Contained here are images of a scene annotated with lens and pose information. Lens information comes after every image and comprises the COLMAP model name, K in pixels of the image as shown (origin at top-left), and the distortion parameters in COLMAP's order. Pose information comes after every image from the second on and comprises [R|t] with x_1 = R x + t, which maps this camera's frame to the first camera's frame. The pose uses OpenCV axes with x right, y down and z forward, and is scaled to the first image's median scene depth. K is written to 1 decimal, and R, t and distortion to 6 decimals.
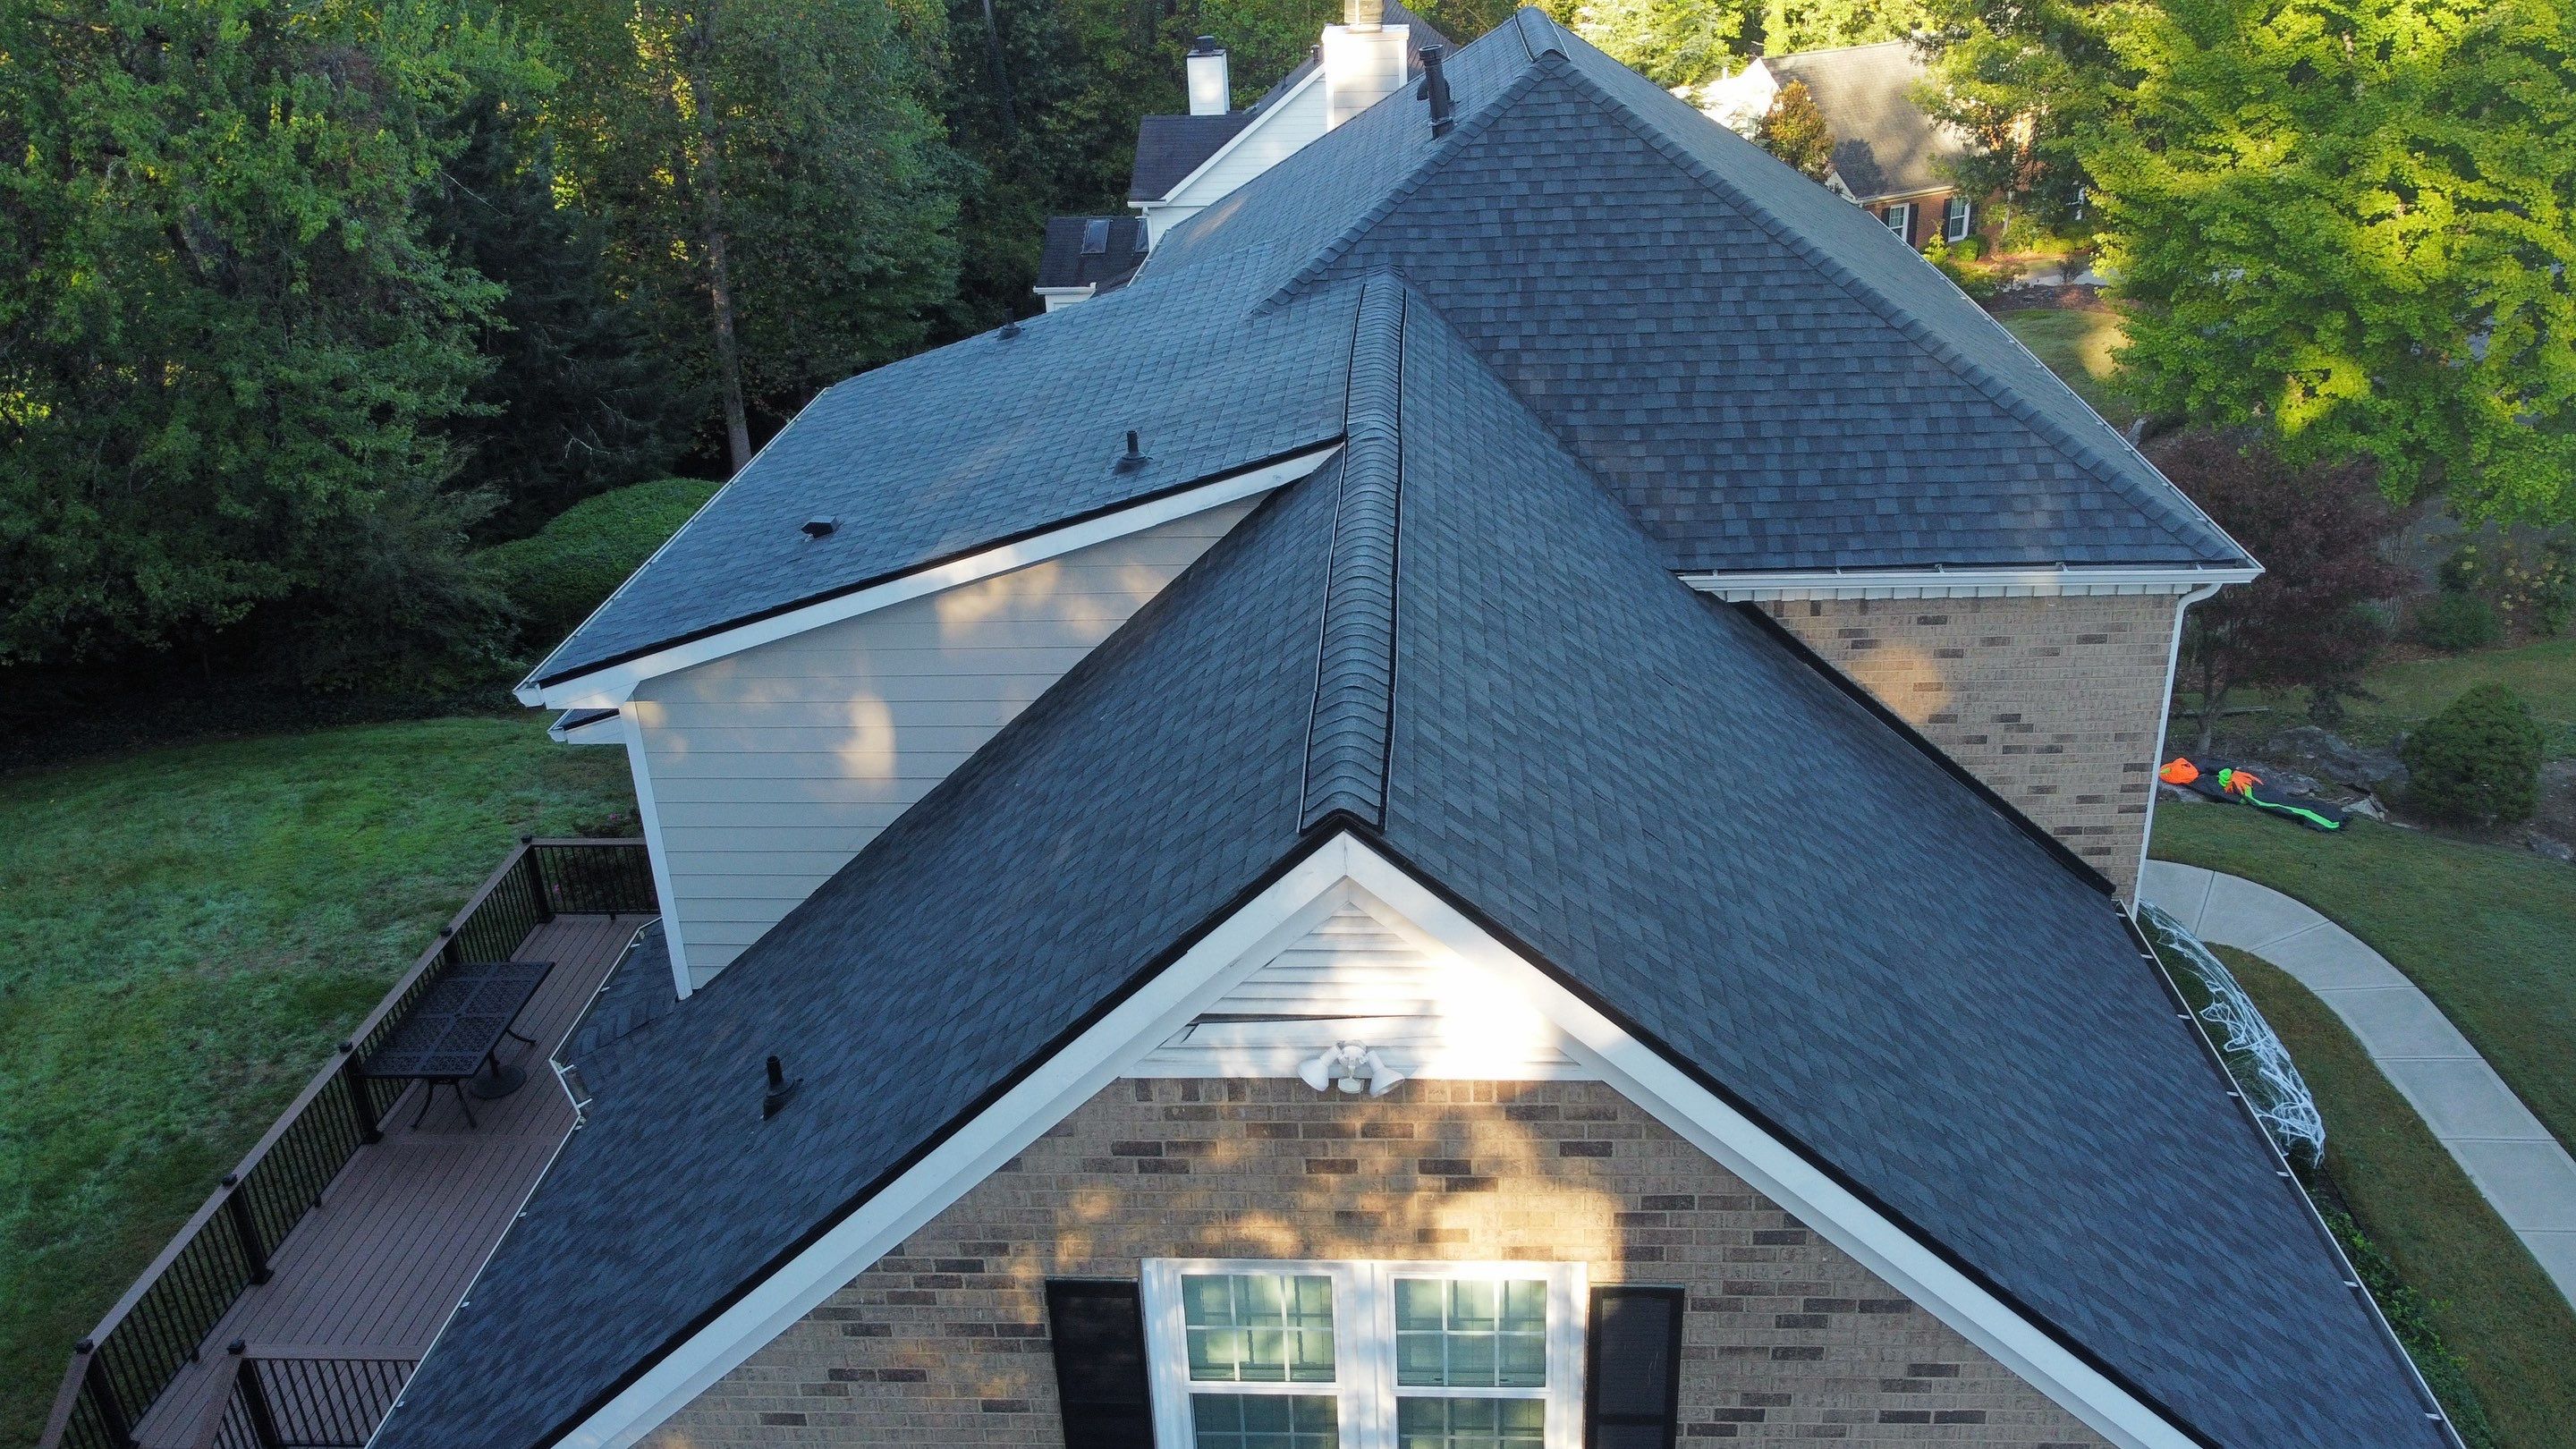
lens RADIAL K [[1962.3, 0, 1292.8], [0, 1962.3, 716.6], [0, 0, 1]] dist [0.008385, -0.007605]
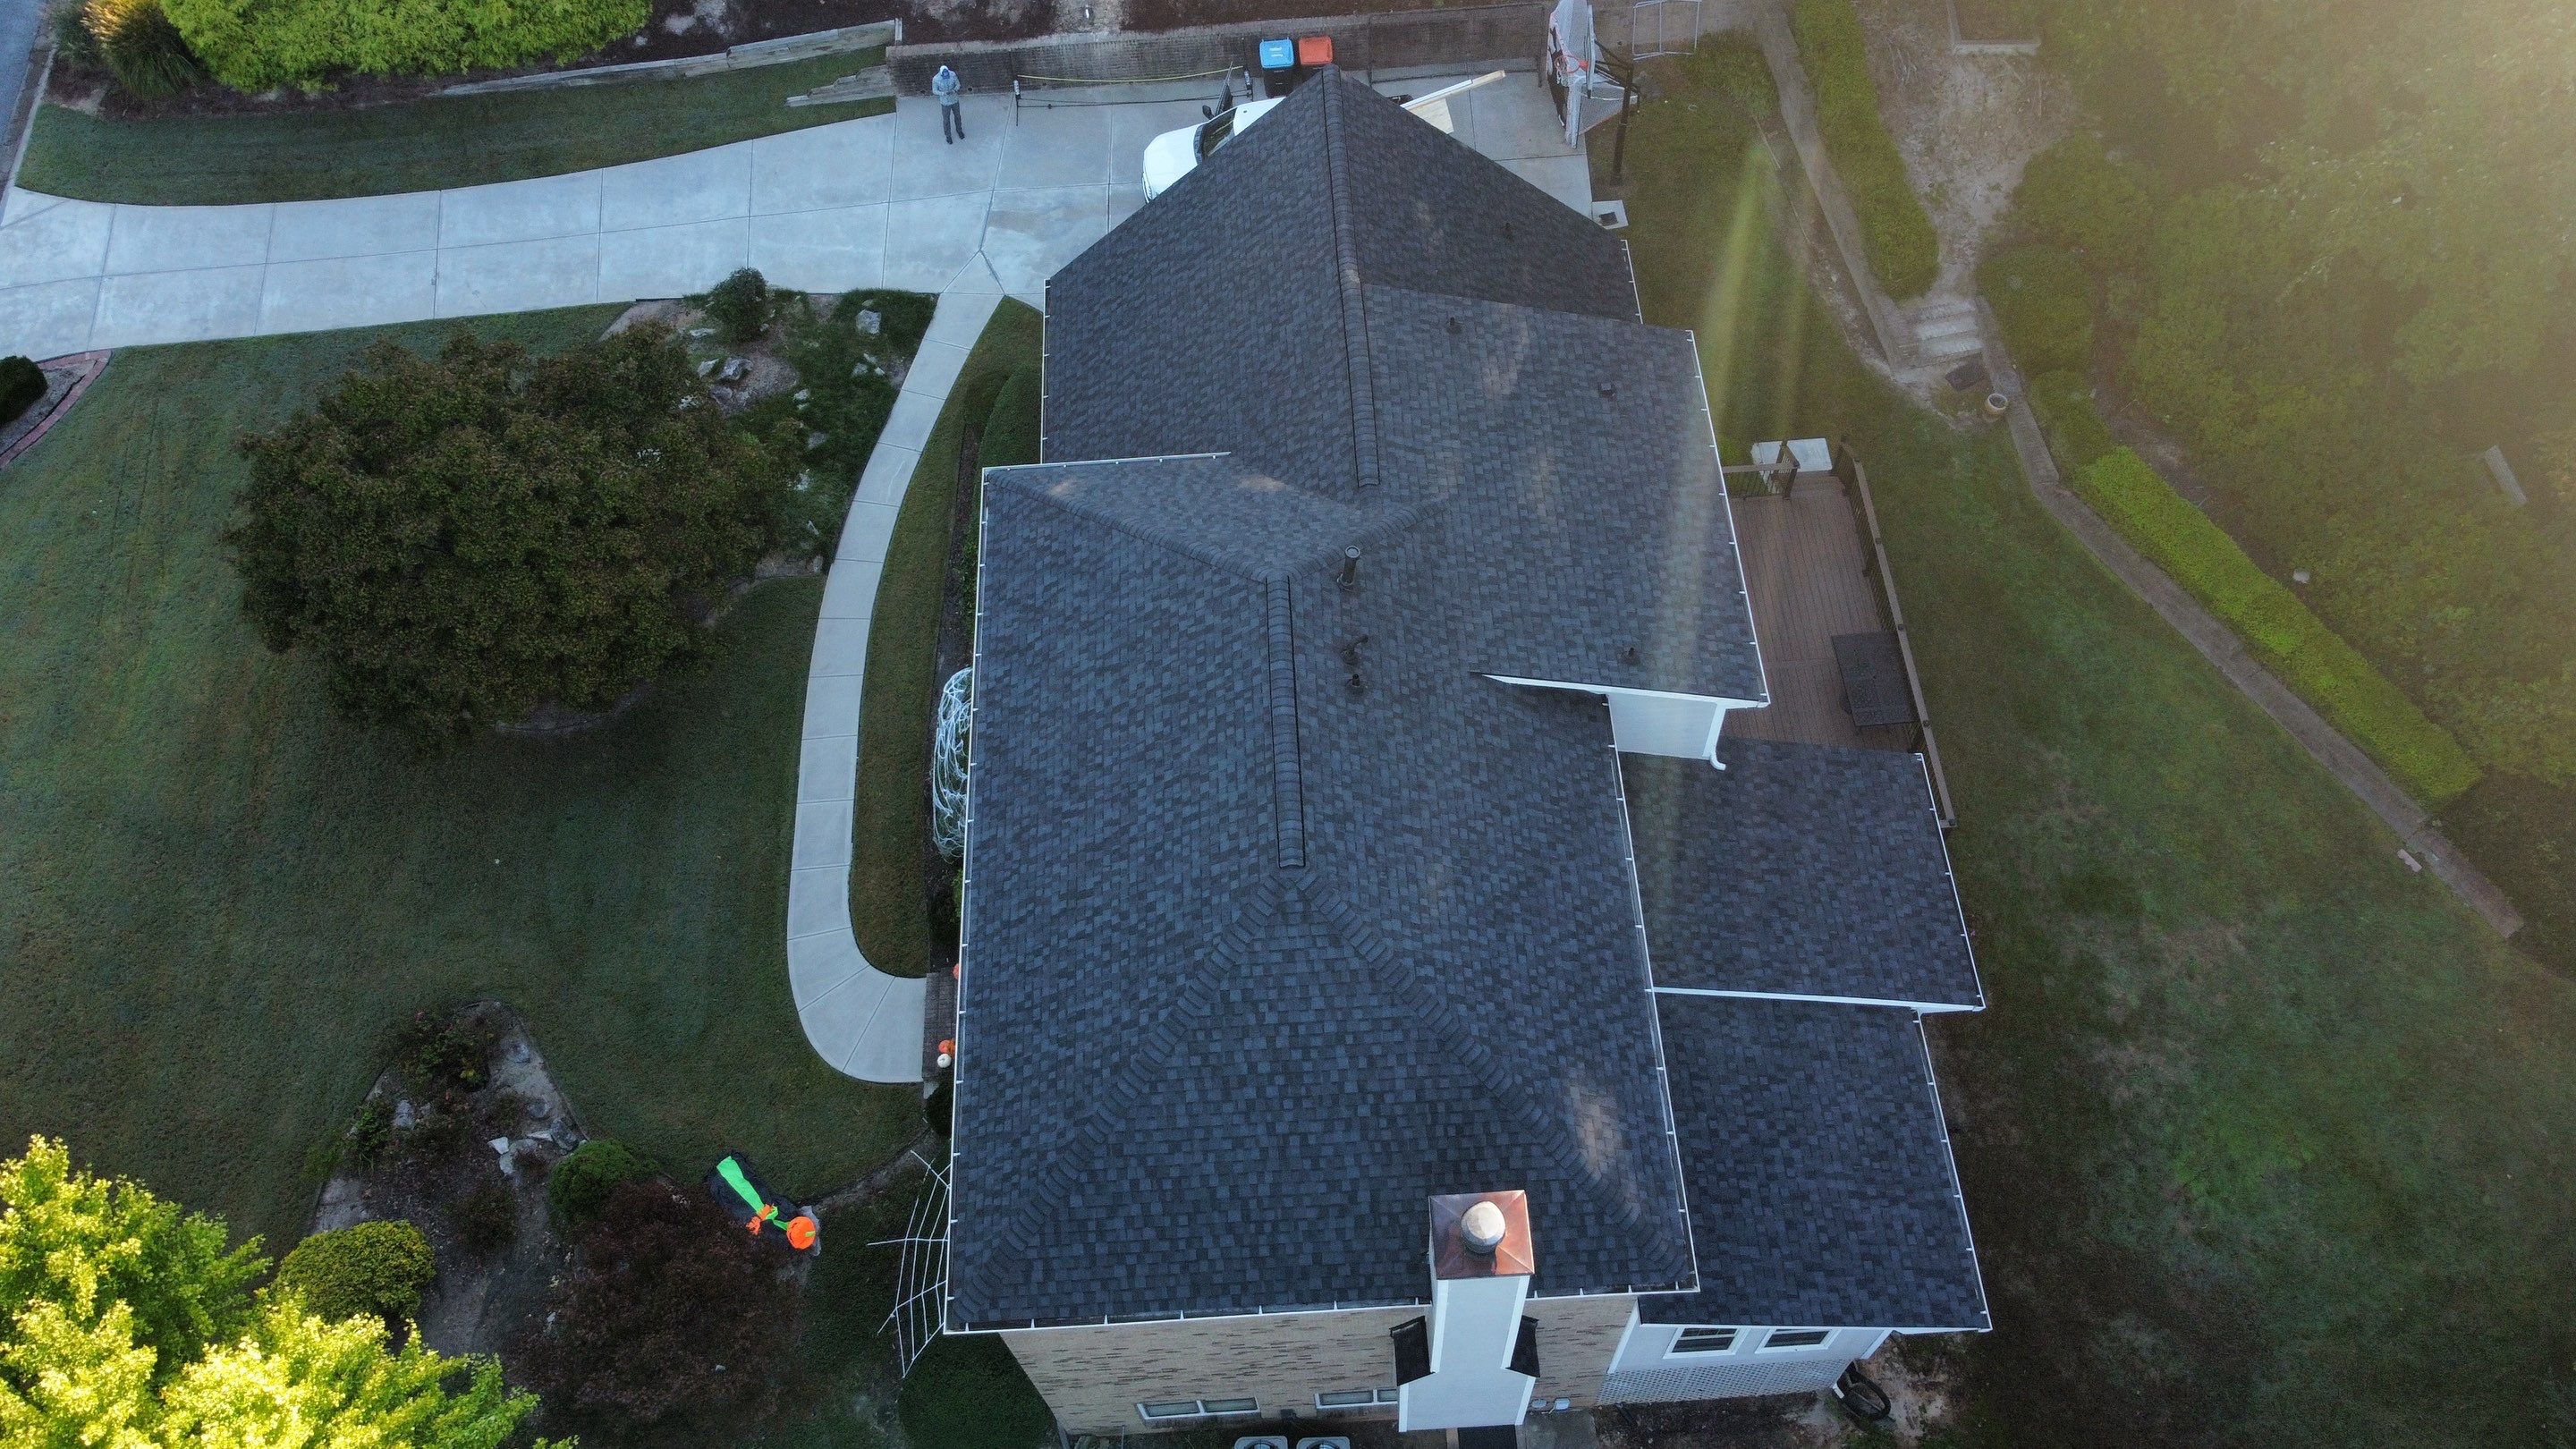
lens RADIAL K [[1962.3, 0, 1295.4], [0, 1962.3, 730.8], [0, 0, 1]] dist [0.008385, -0.007605]
pose [[-0.990281, 0.138630, 0.011156, 0.129672], [0.026074, 0.106262, 0.993996, -2.095037], [0.136612, 0.984627, -0.108844, 1.446596]]
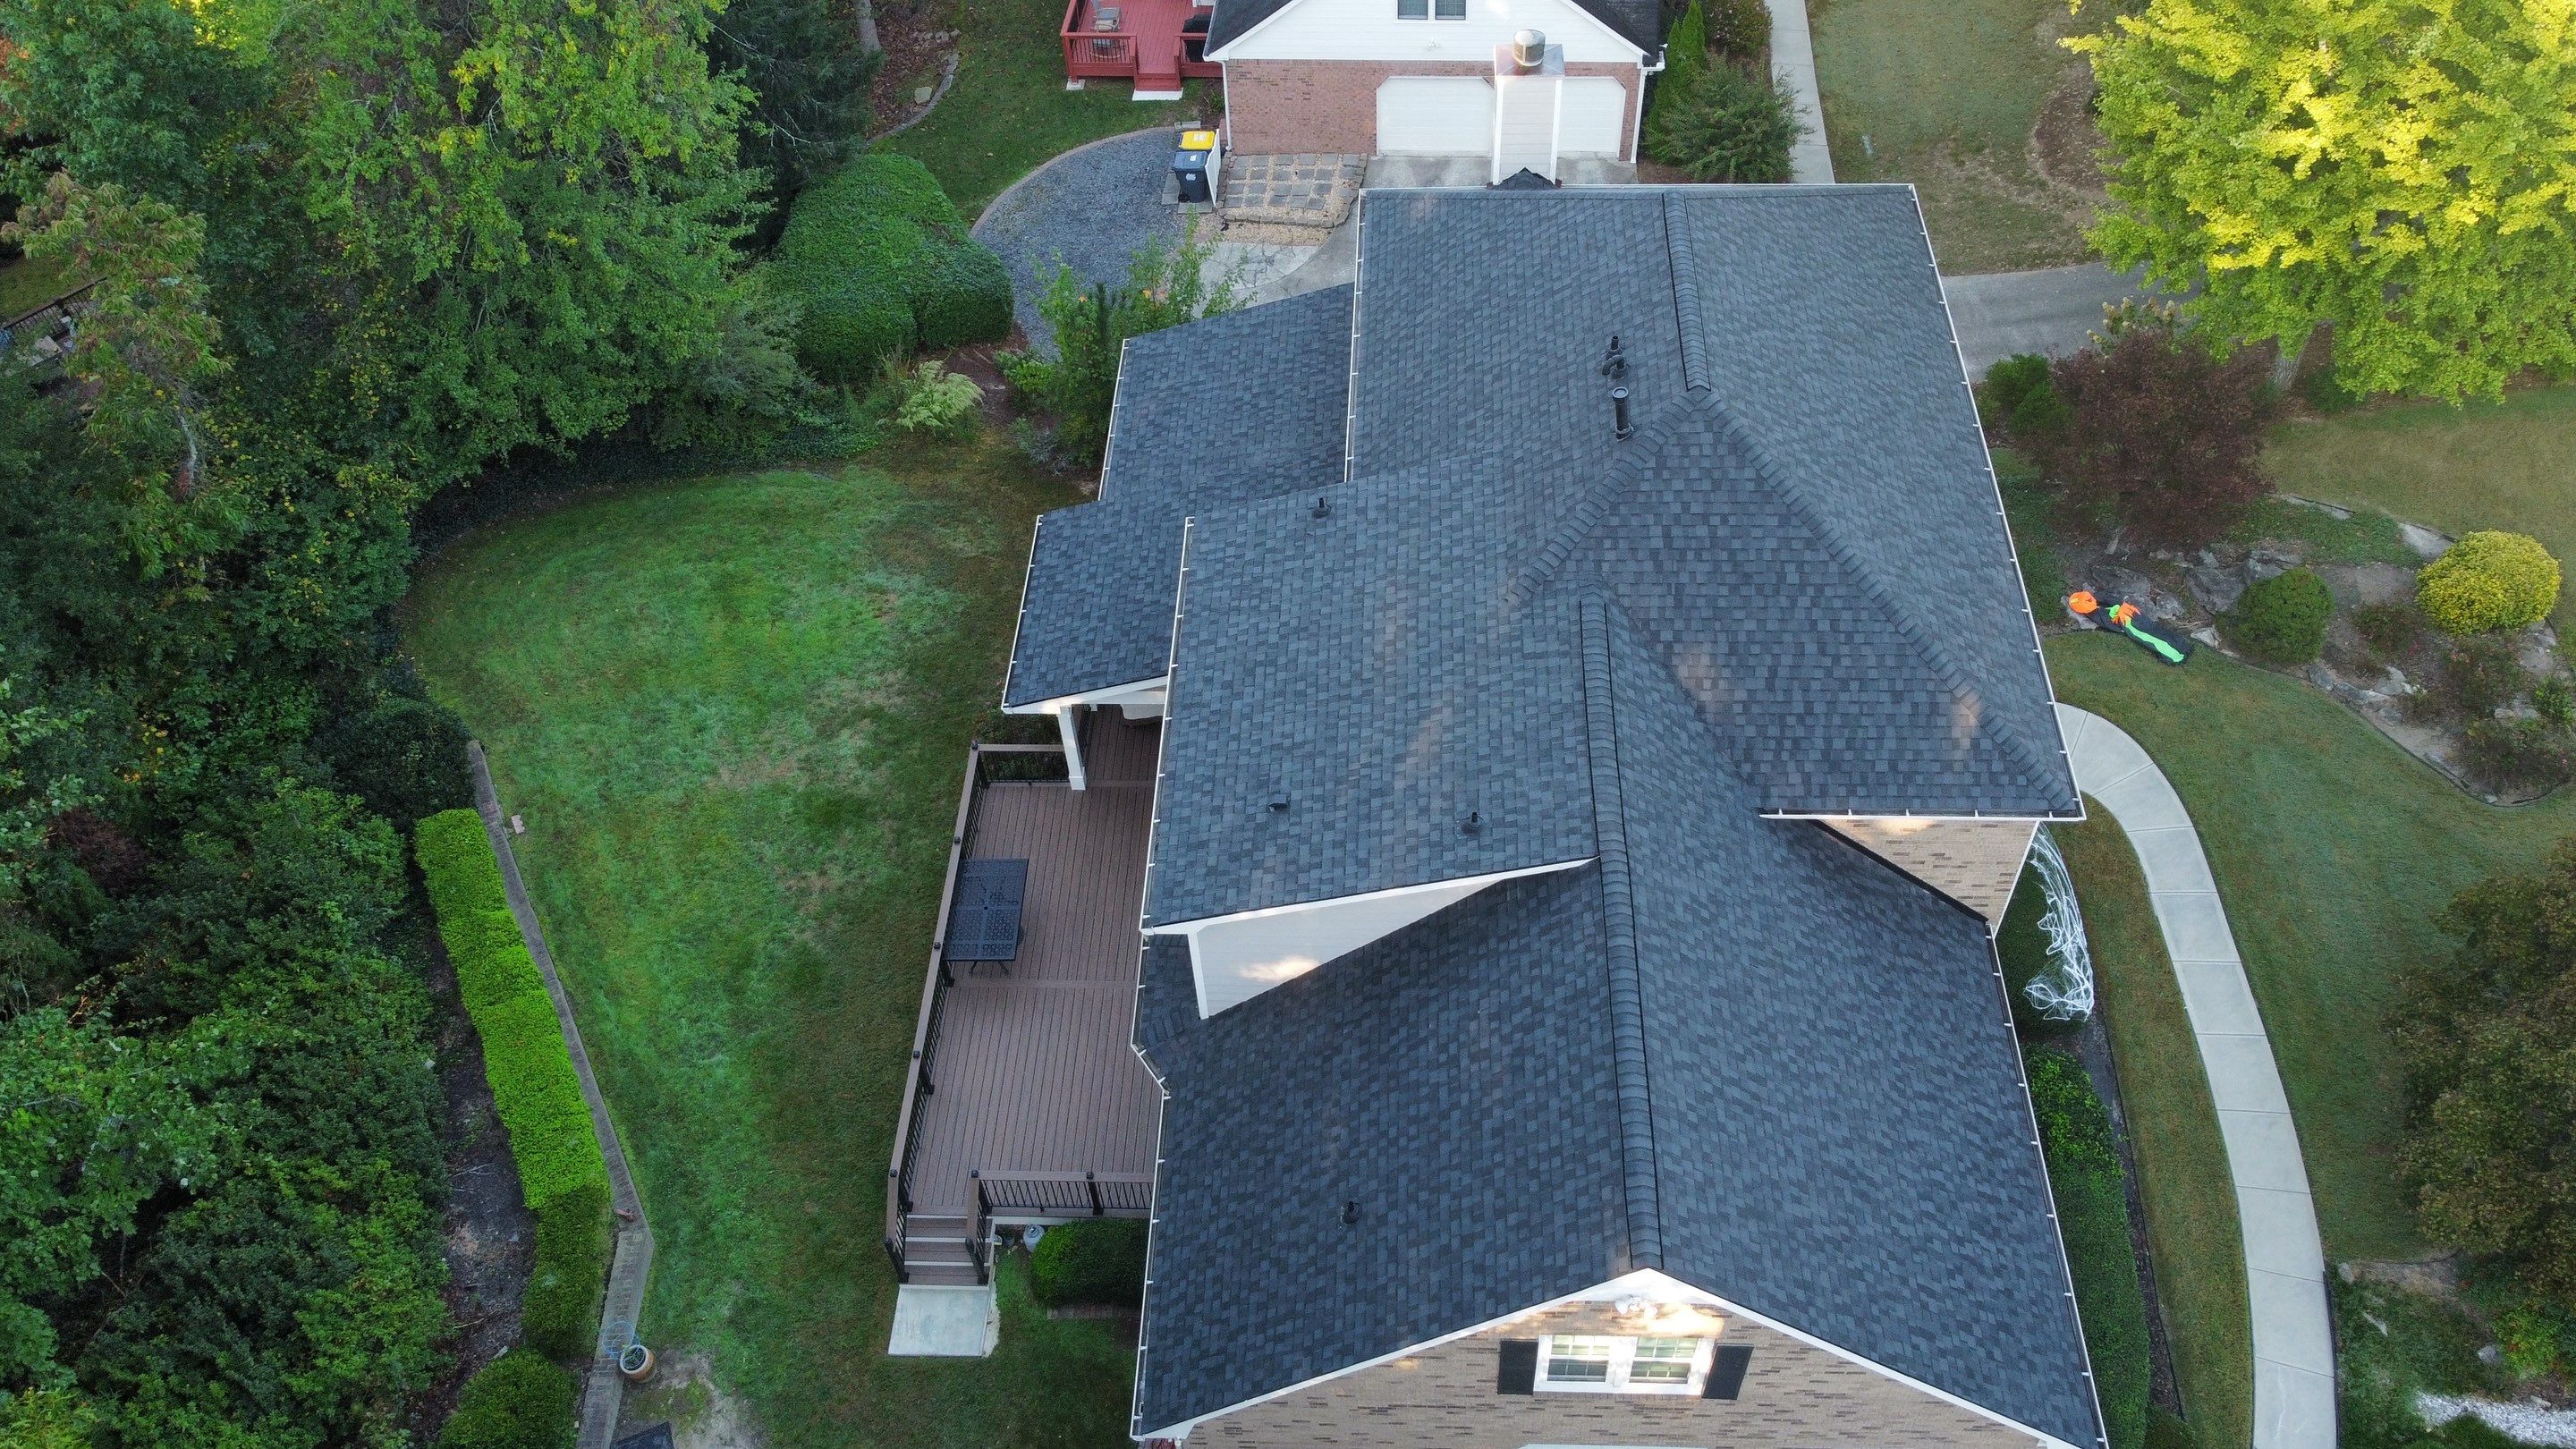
lens RADIAL K [[1962.3, 0, 1288.9], [0, 1962.3, 724.9], [0, 0, 1]] dist [0.008385, -0.007605]
pose [[0.999840, -0.017078, 0.005392, -0.218396], [0.013321, 0.910431, 0.413446, -0.812270], [-0.011970, -0.413308, 0.910512, -0.532196]]
